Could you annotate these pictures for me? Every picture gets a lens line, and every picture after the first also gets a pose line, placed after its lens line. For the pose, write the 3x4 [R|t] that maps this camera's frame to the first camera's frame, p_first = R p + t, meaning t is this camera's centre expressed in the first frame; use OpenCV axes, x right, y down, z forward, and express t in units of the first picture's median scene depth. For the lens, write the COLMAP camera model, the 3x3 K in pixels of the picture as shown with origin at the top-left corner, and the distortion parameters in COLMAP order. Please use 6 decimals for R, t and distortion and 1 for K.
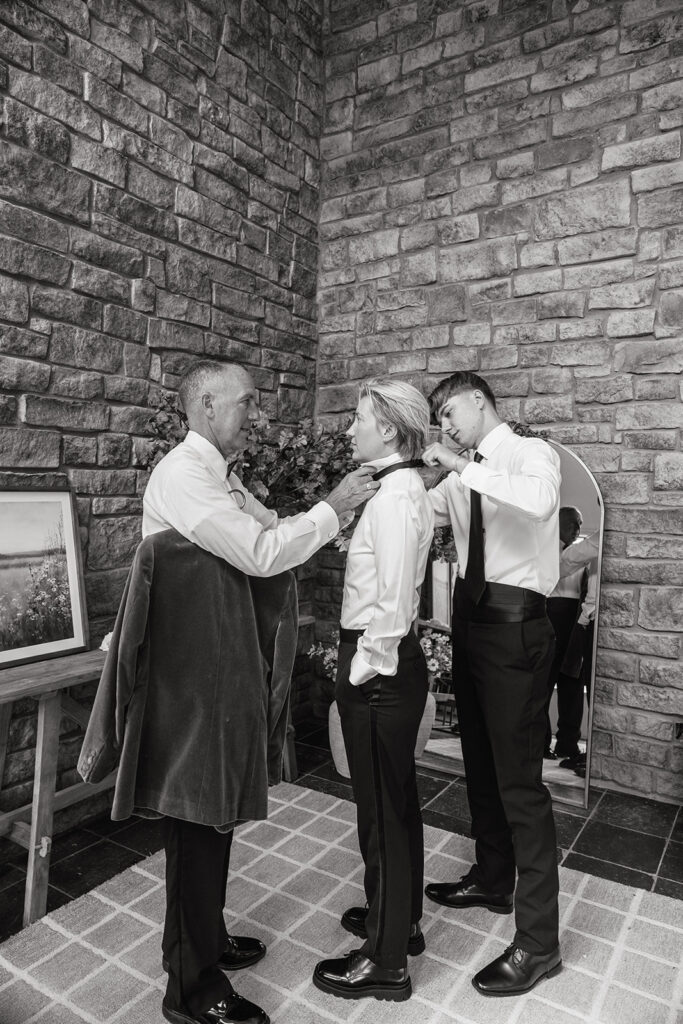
lens RADIAL K [[678.5, 0, 341.5], [0, 678.5, 512.0], [0, 0, 1]] dist [-0.002470, 0.002000]
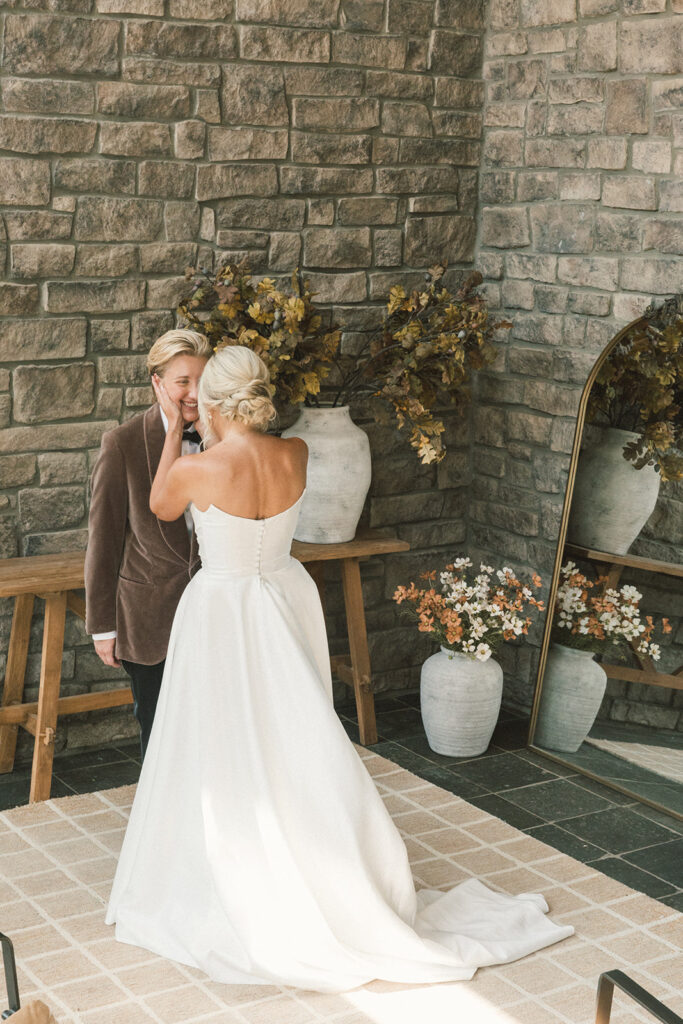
lens RADIAL K [[1703.5, 0, 341.5], [0, 1703.5, 512.0], [0, 0, 1]] dist [0.027713, 0.027746]
pose [[0.909783, 0.089675, -0.405281, 0.759206], [-0.025118, 0.986489, 0.161890, -0.214963], [0.414323, -0.137105, 0.899744, -0.853006]]
